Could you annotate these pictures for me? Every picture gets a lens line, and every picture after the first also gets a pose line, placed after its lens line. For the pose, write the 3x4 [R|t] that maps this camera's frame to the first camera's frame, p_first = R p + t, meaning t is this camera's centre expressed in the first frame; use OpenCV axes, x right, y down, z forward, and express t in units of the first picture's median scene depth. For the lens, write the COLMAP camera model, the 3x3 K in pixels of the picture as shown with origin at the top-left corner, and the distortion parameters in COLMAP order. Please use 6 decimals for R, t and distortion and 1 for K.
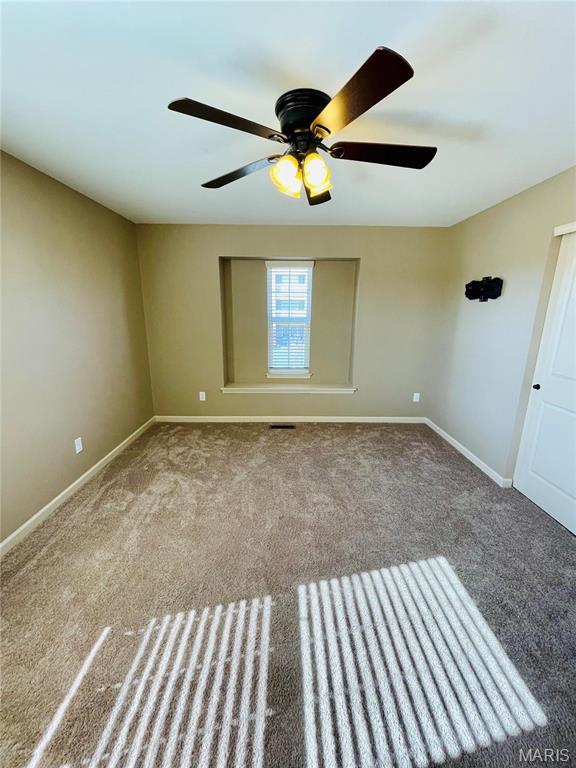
lens RADIAL K [[309.5, 0, 288.0], [0, 309.5, 384.0], [0, 0, 1]] dist [-0.001909, -0.000229]
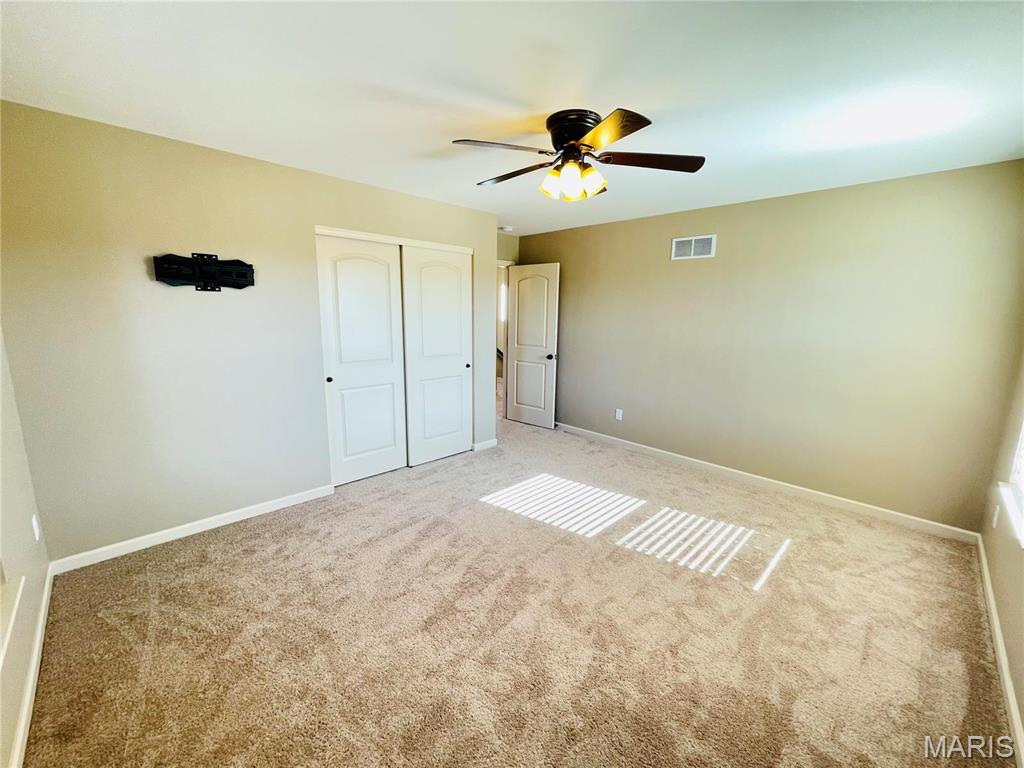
lens RADIAL K [[412.6, 0, 509.6], [0, 412.6, 383.9], [0, 0, 1]] dist [-0.001909, -0.000229]
pose [[-0.697842, -0.141032, 0.702230, -0.429211], [0.156190, 0.926865, 0.341360, -0.265976], [-0.699015, 0.347896, -0.624777, 1.099894]]
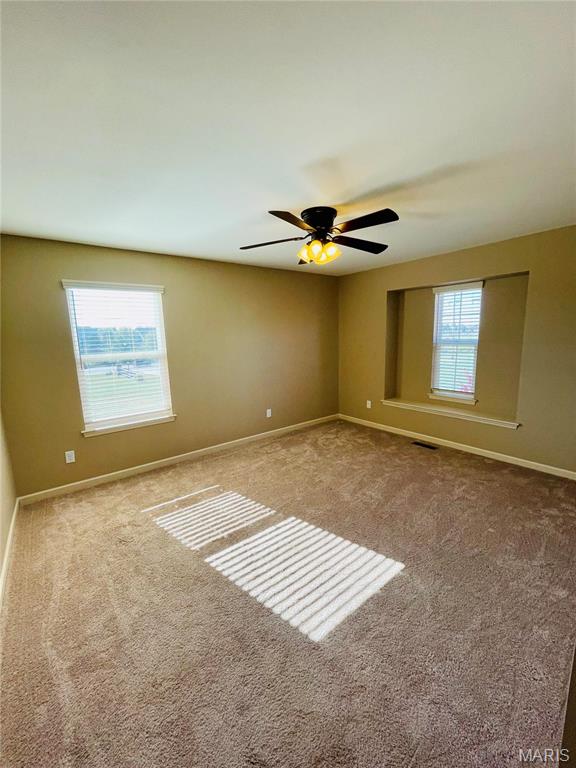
lens RADIAL K [[309.5, 0, 288.0], [0, 309.5, 384.0], [0, 0, 1]] dist [-0.001909, -0.000229]
pose [[0.611457, 0.103832, -0.784436, 0.619219], [-0.163061, 0.986610, 0.003488, 0.010483], [0.774294, 0.125778, 0.620200, -0.015161]]
